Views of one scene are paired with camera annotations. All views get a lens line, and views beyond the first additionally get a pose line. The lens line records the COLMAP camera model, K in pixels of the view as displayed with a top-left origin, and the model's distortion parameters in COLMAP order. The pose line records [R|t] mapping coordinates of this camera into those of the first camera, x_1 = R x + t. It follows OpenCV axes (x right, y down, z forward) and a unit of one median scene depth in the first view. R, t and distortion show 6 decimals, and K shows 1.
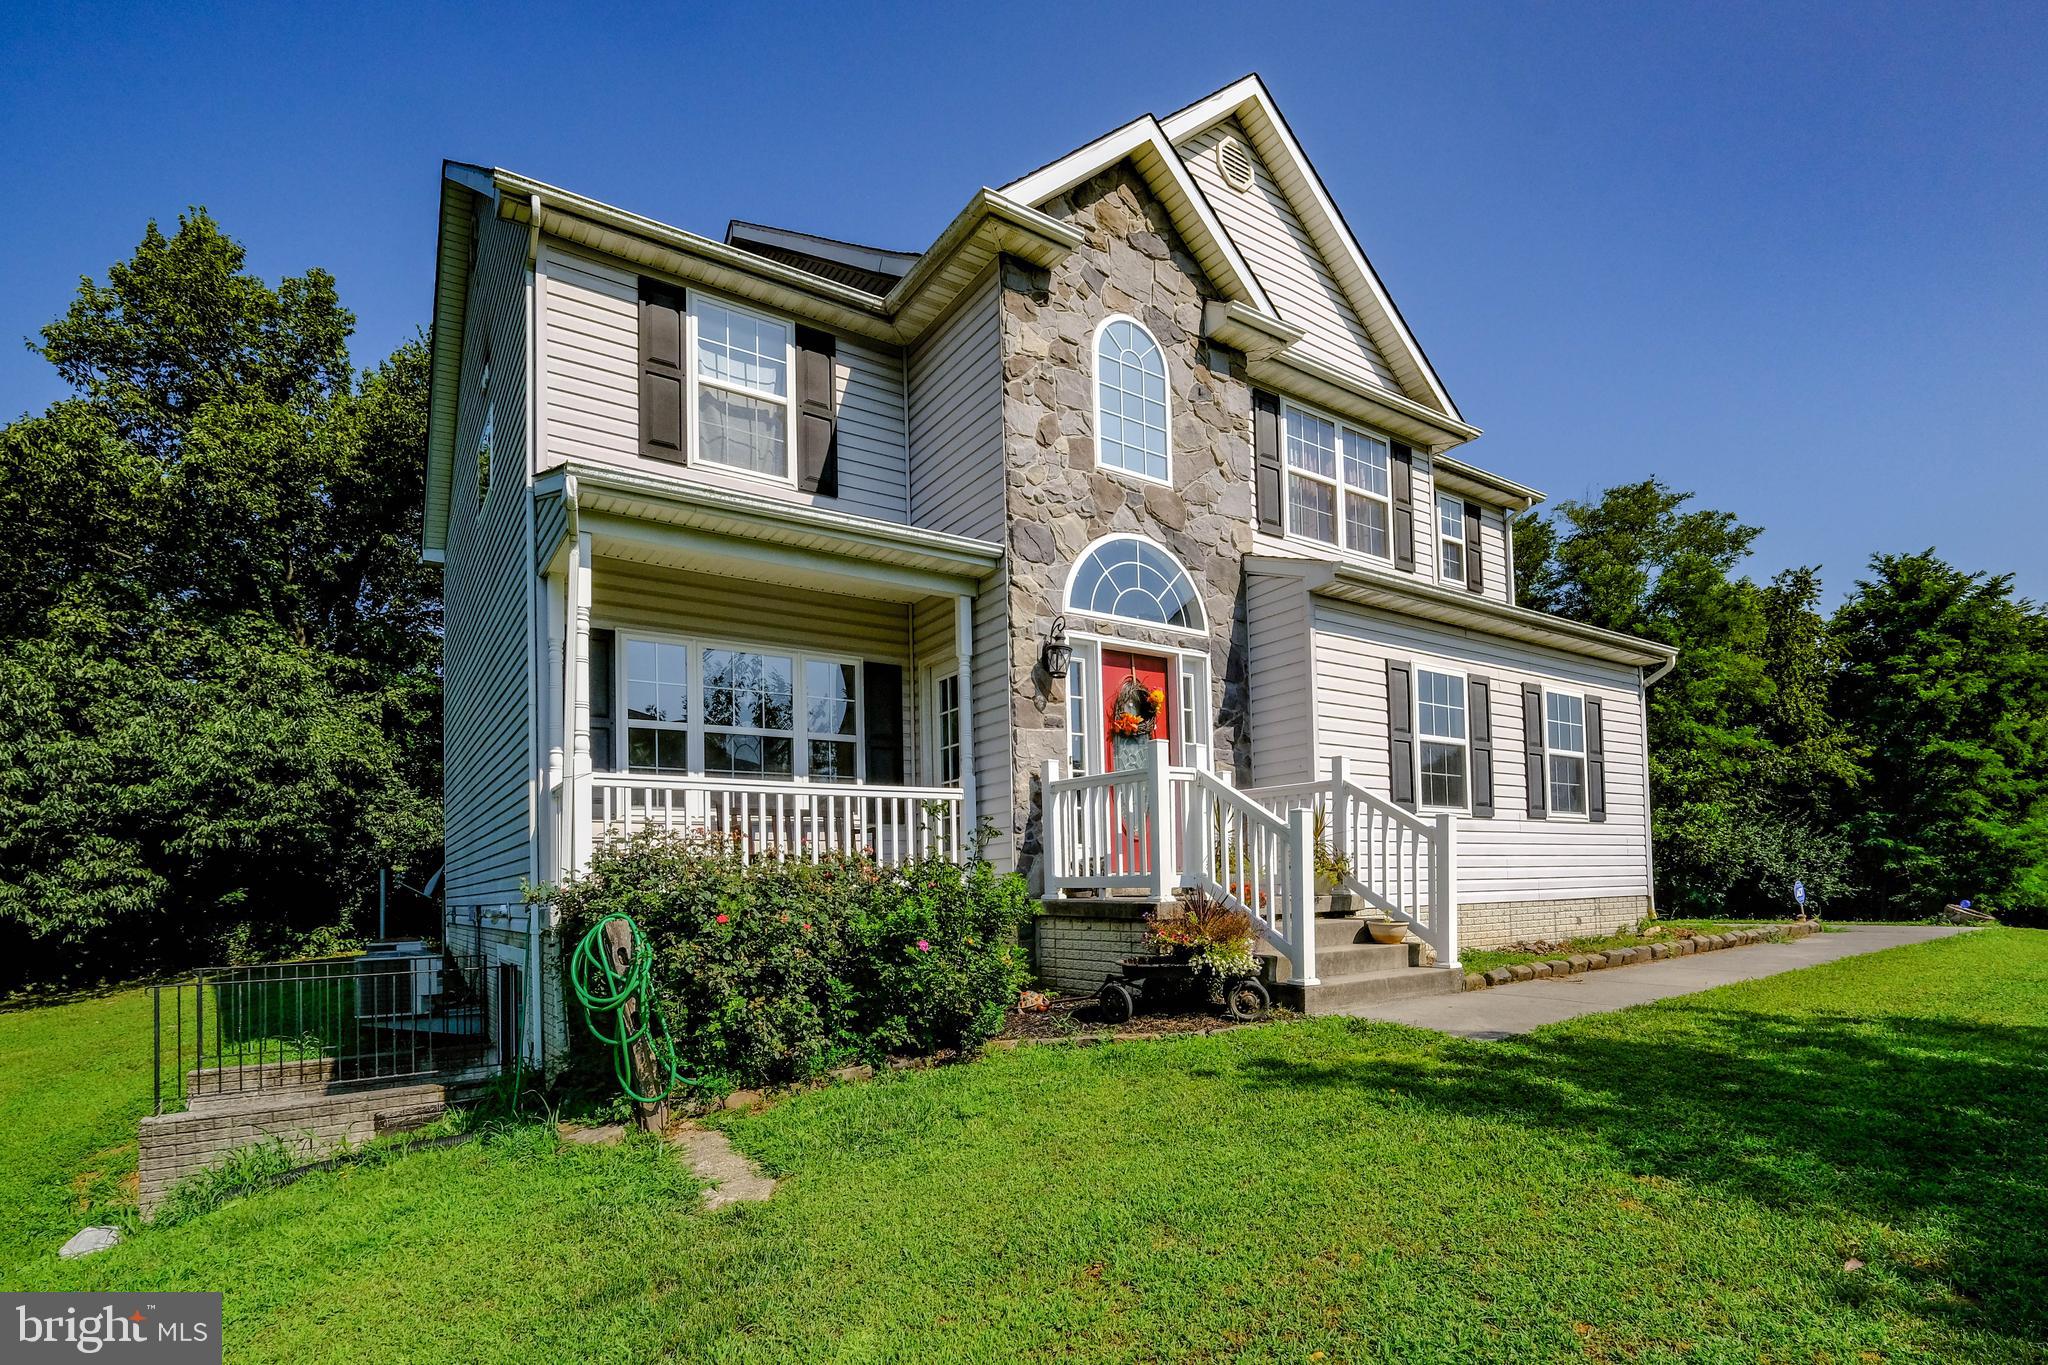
lens RADIAL K [[1003.6, 0, 1022.5], [0, 1003.6, 879.4], [0, 0, 1]] dist [-0.003708, -0.001568]
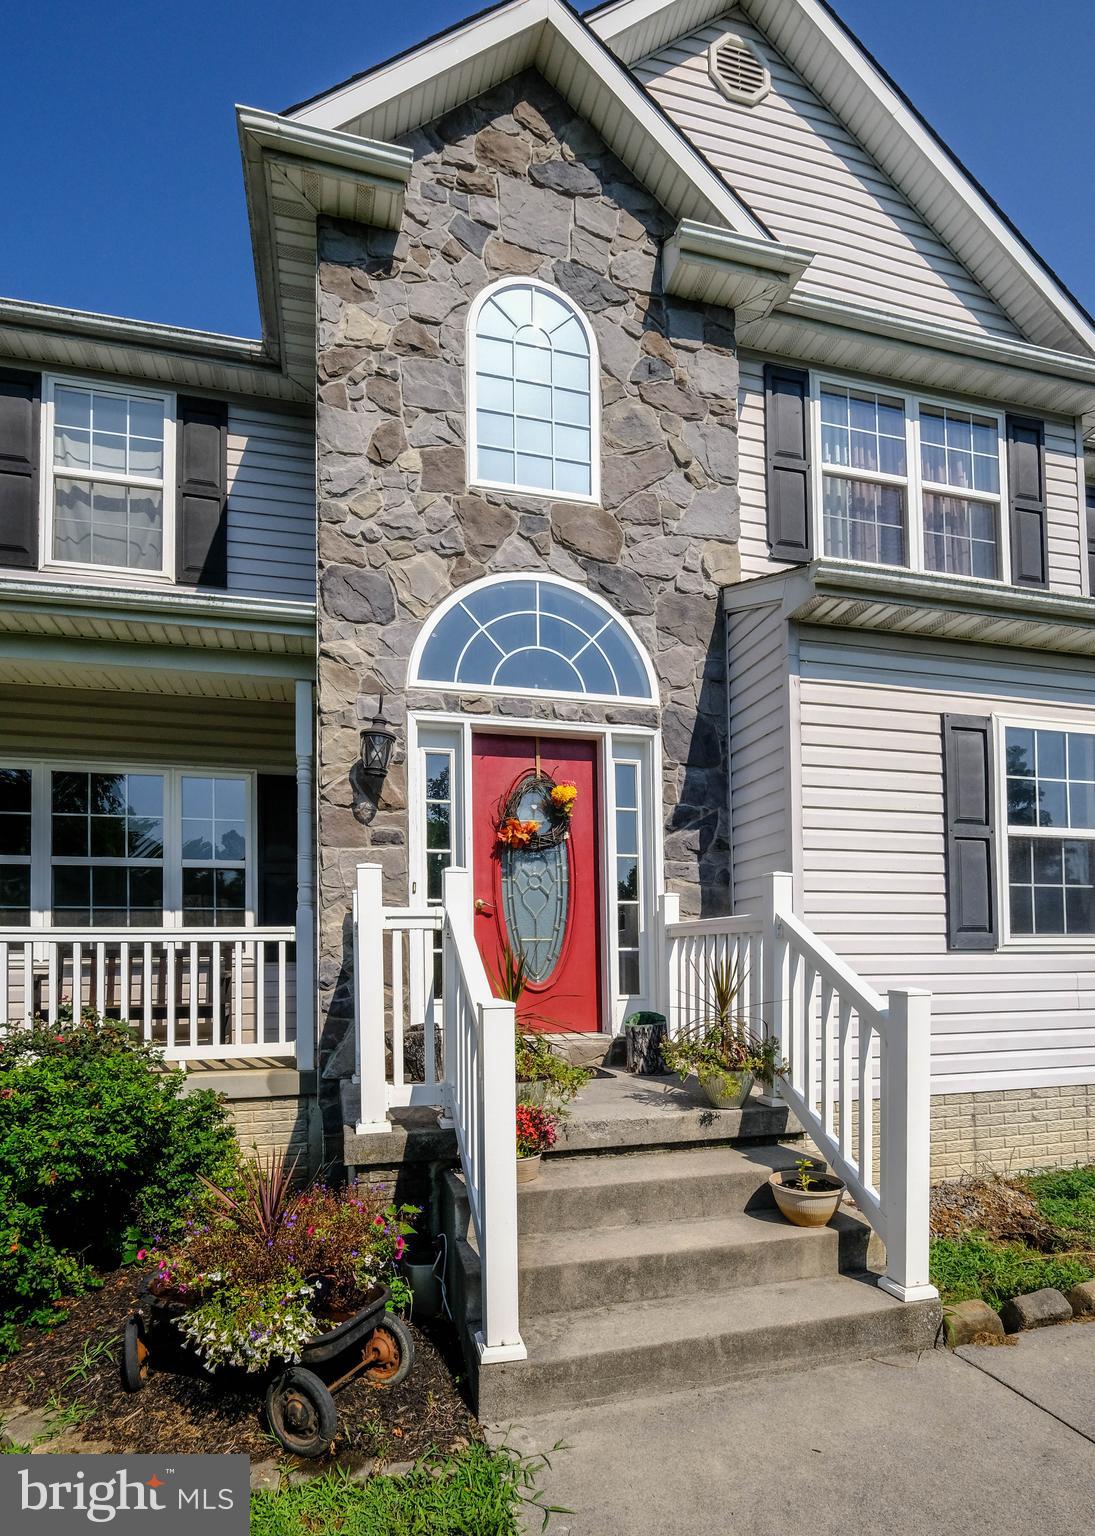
lens RADIAL K [[787.9, 0, 529.5], [0, 787.9, 957.1], [0, 0, 1]] dist [-0.003945, -0.002413]
pose [[0.942561, 0.007131, -0.333959, 0.289789], [-0.004336, 0.999949, 0.009113, -0.066225], [0.334007, -0.007142, 0.942544, 0.436218]]
